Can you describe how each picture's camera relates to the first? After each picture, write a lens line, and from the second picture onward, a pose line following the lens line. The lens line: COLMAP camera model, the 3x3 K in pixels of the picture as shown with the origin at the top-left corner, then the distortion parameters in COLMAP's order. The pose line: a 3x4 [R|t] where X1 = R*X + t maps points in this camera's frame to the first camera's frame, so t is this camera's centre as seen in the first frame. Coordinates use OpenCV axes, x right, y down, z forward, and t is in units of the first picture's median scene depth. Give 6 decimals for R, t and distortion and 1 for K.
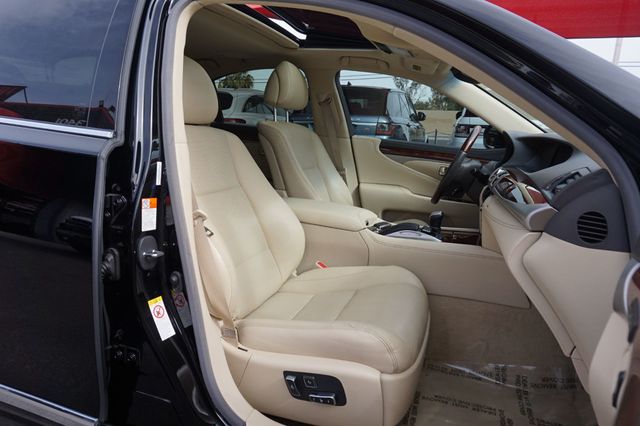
lens RADIAL K [[450.8, 0, 320.0], [0, 450.8, 213.0], [0, 0, 1]] dist [-0.033580, 0.007659]
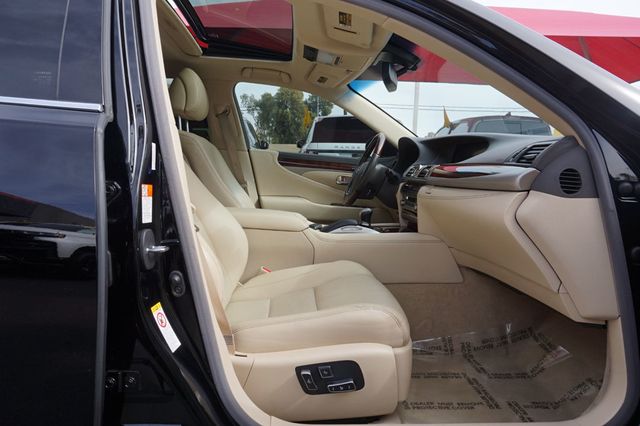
lens RADIAL K [[450.8, 0, 320.0], [0, 450.8, 213.0], [0, 0, 1]] dist [-0.033580, 0.007659]
pose [[0.917215, -0.060609, 0.393755, -0.382563], [0.093287, 0.993556, -0.064368, 0.097216], [-0.387316, 0.095771, 0.916959, 0.090901]]
